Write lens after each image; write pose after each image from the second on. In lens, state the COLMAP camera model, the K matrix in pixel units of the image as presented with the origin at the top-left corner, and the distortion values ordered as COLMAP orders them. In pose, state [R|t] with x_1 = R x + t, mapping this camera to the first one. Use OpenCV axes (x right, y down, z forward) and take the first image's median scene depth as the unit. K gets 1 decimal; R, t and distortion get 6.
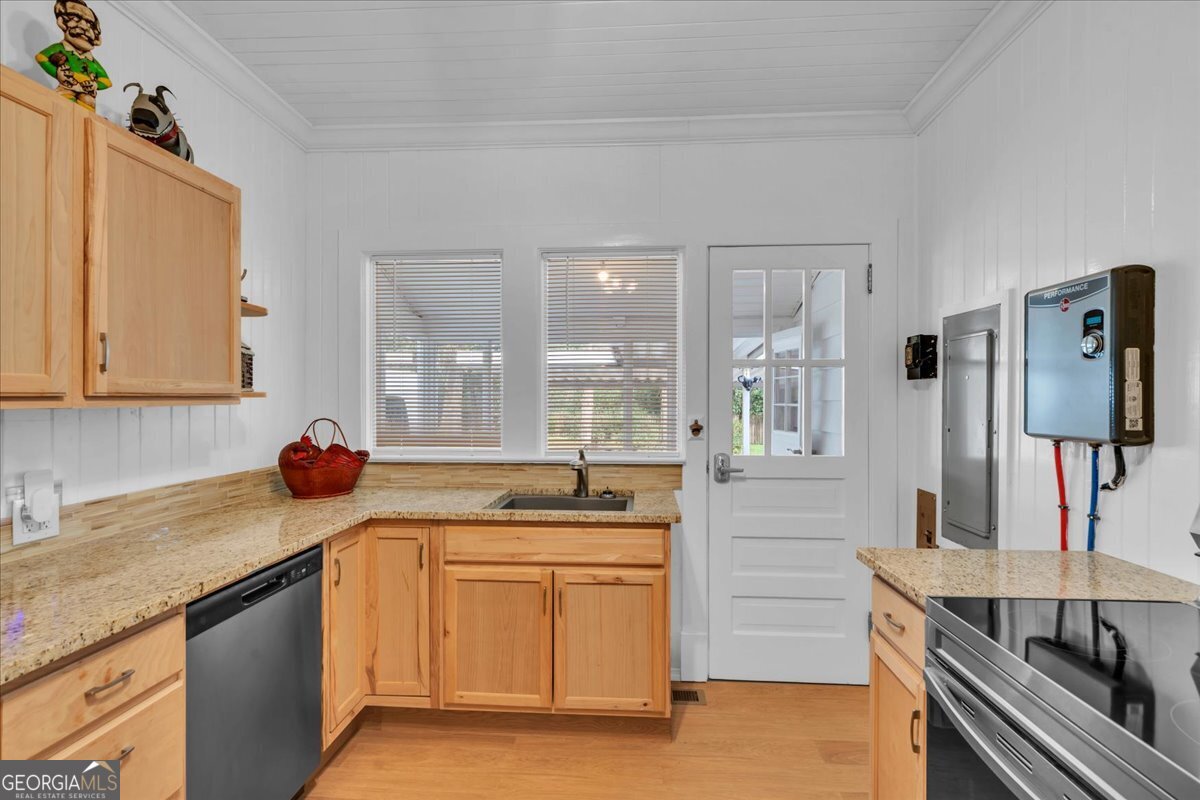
lens RADIAL K [[596.5, 0, 600.0], [0, 596.5, 400.0], [0, 0, 1]] dist [0.000312, -0.000113]
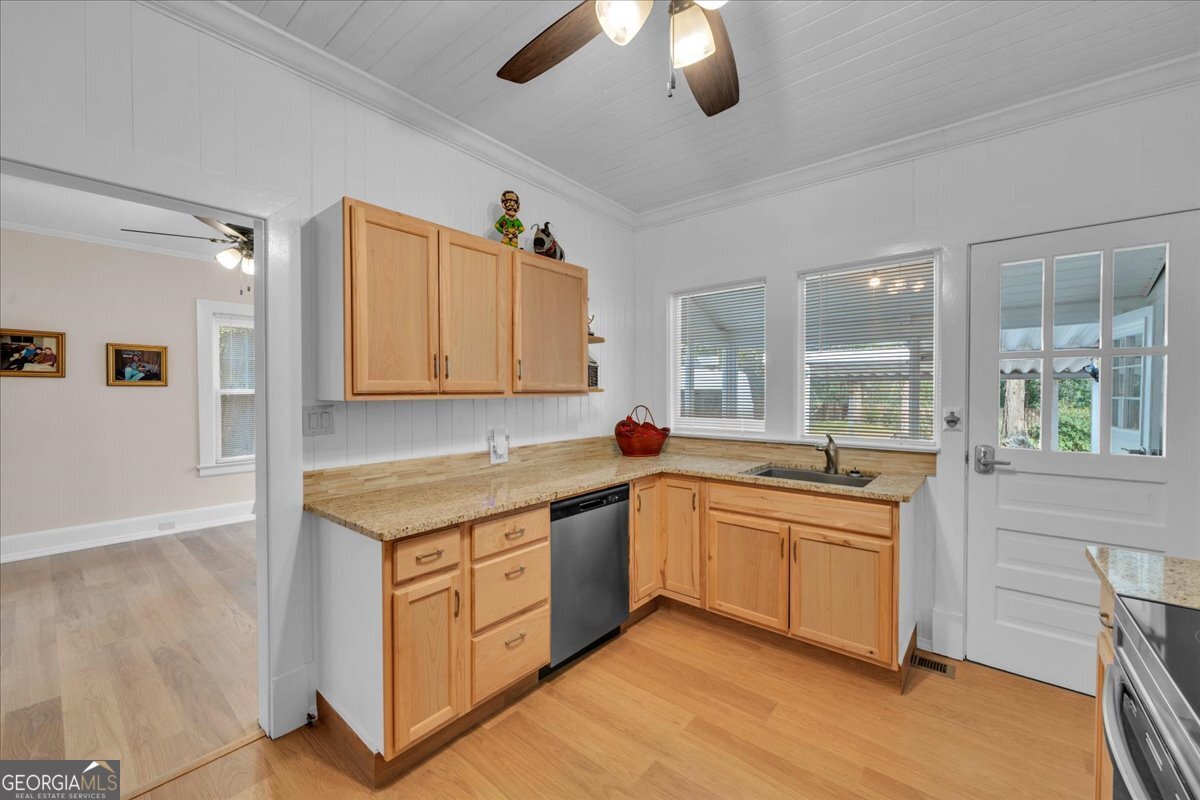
lens RADIAL K [[477.0, 0, 581.9], [0, 477.0, 401.5], [0, 0, 1]] dist [-0.000132, -0.000080]
pose [[0.799083, 0.009232, -0.601150, 0.179499], [0.001678, 0.999844, 0.017586, -0.001393], [0.601218, -0.015062, 0.798943, -0.085905]]
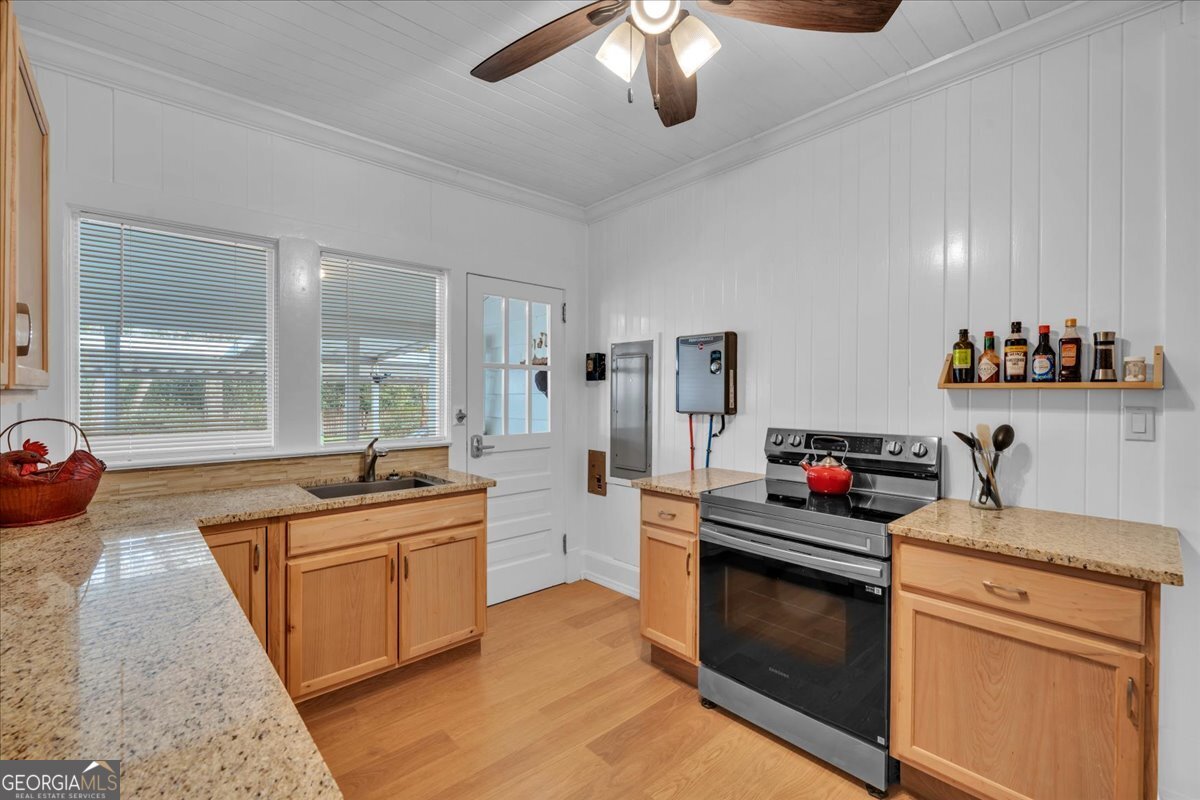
lens RADIAL K [[527.2, 0, 614.2], [0, 527.2, 396.2], [0, 0, 1]] dist [0.001533, 0.000047]
pose [[0.677830, -0.004745, 0.735204, -0.543001], [0.000652, 0.999983, 0.005853, -0.001435], [-0.735219, -0.003488, 0.677821, 0.009206]]
